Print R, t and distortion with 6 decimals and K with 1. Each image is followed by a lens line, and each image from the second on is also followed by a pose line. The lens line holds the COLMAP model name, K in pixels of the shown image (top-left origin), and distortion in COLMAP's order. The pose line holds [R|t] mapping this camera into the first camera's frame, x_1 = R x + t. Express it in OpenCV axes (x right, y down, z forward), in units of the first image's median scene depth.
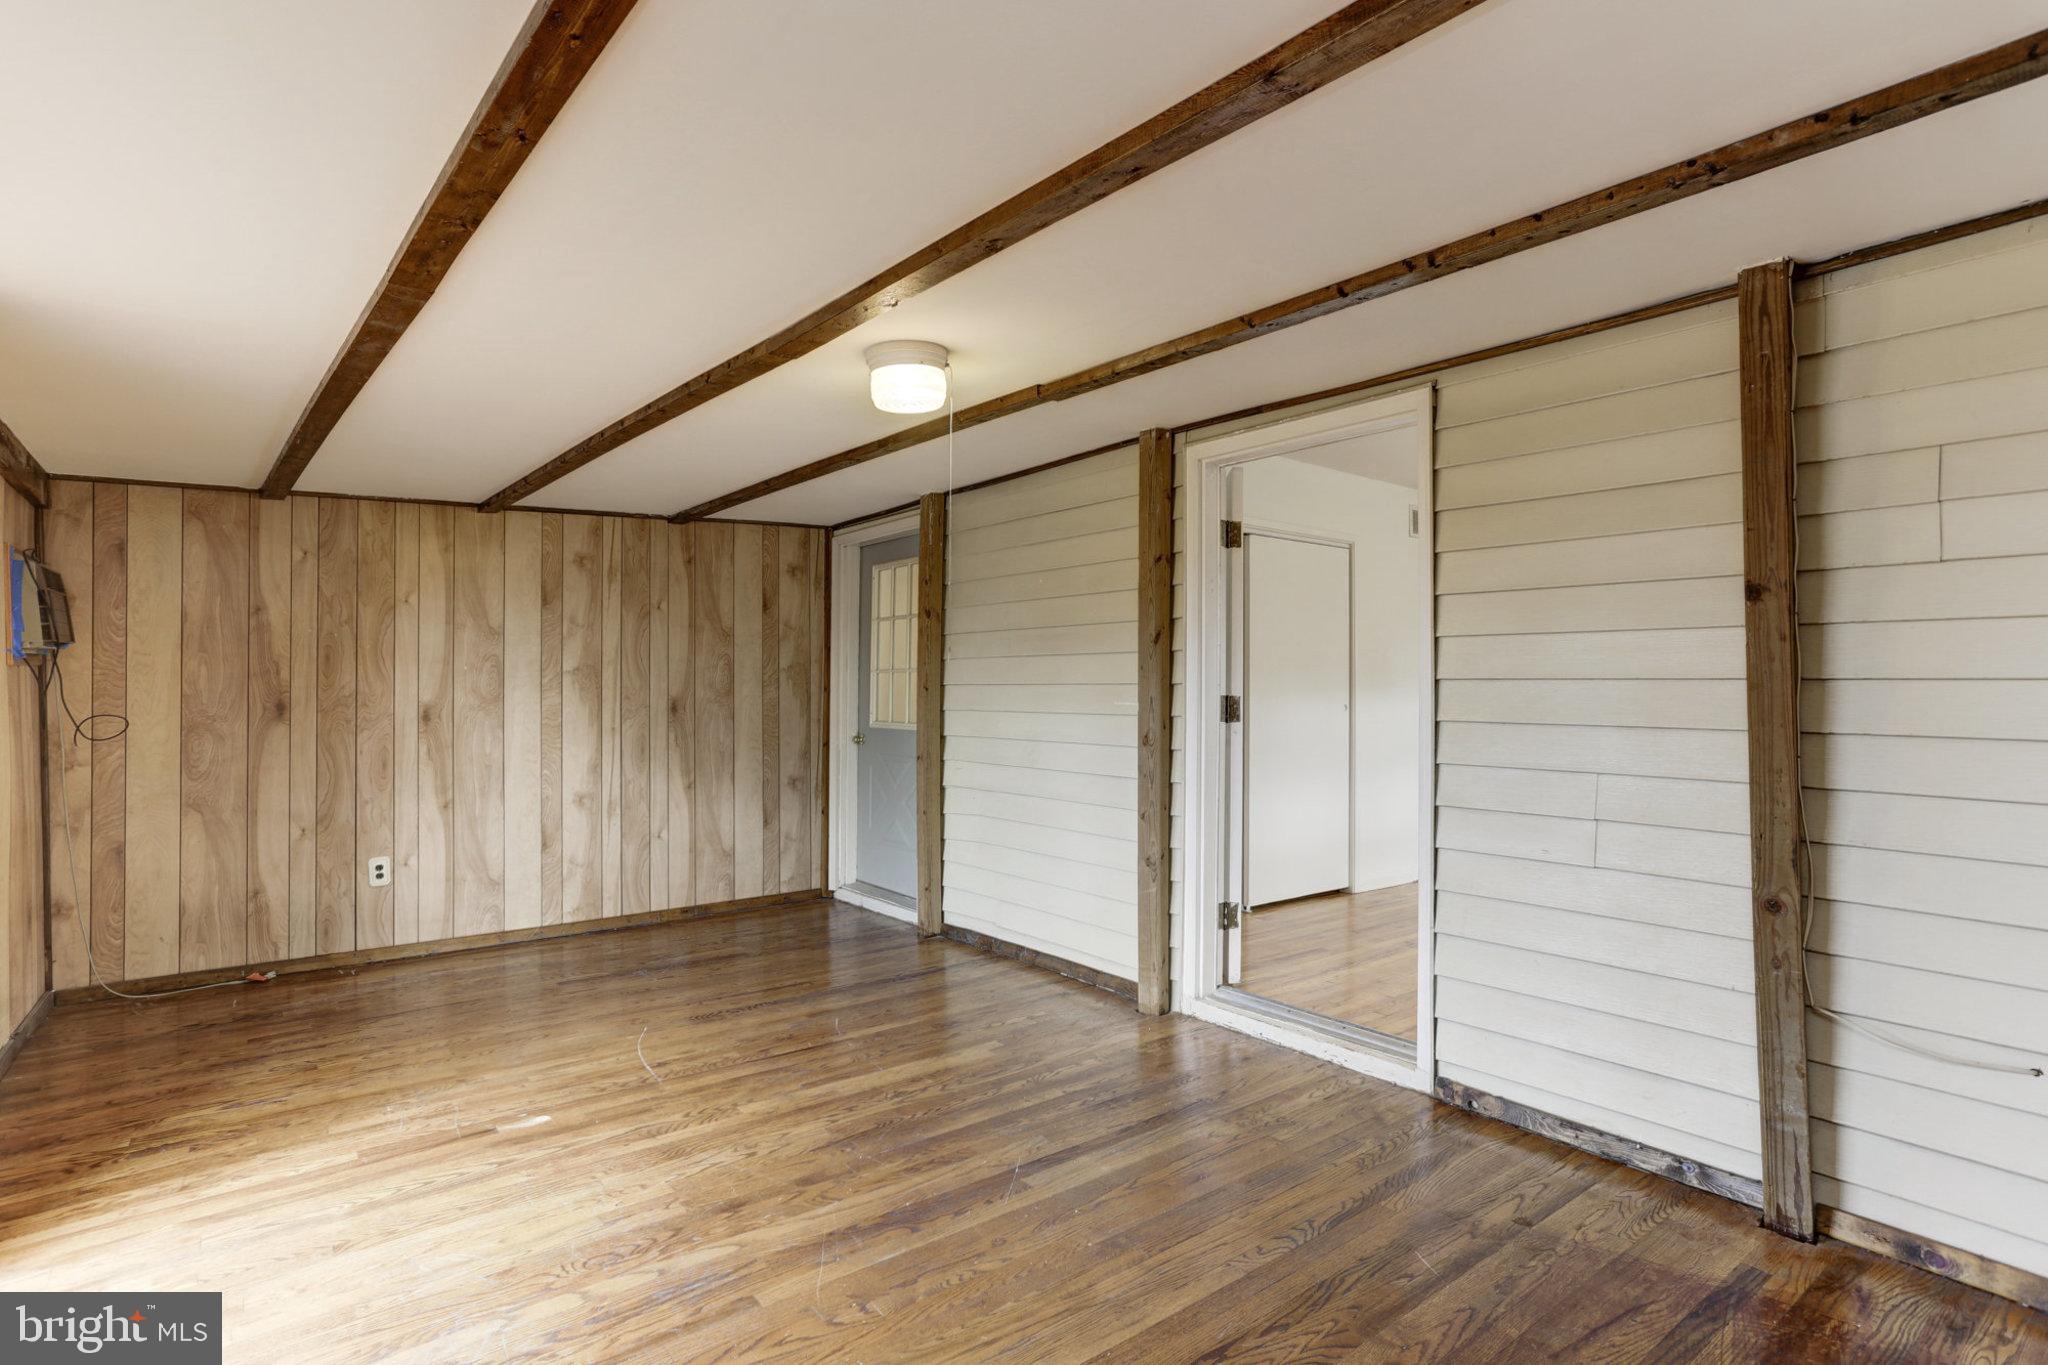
lens RADIAL K [[990.6, 0, 1018.8], [0, 990.6, 663.4], [0, 0, 1]] dist [-0.035638, 0.026452]
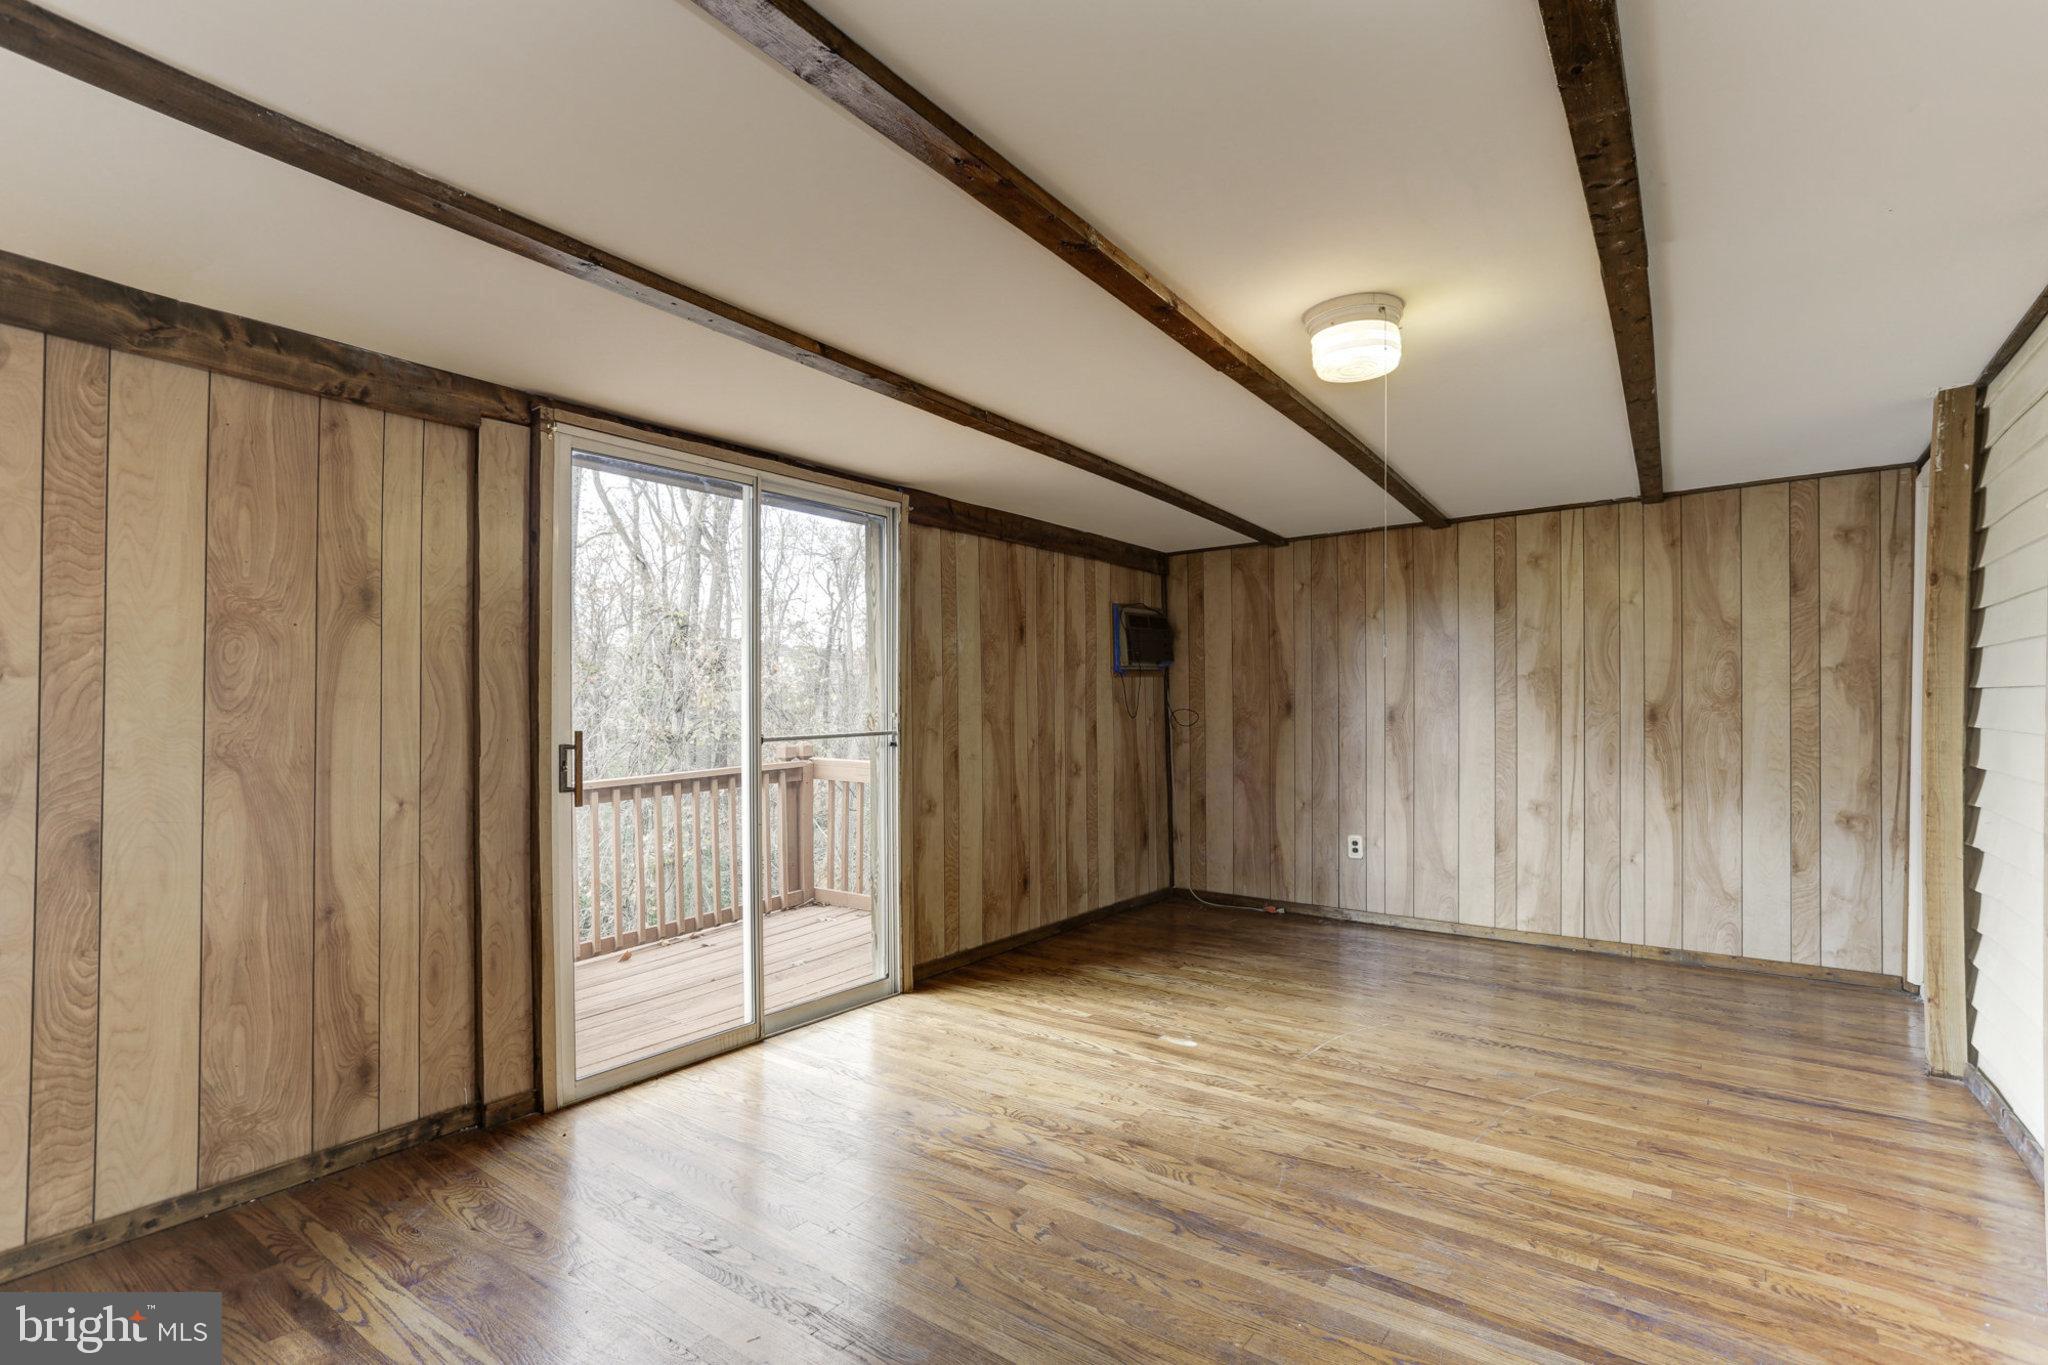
lens RADIAL K [[993.7, 0, 1024.0], [0, 993.7, 682.5], [0, 0, 1]] dist [-0.069494, 0.046597]
pose [[0.305152, -0.008255, -0.952268, 0.362078], [0.017871, 0.999836, -0.002940, 0.010164], [0.952136, -0.016121, 0.305249, 0.257574]]
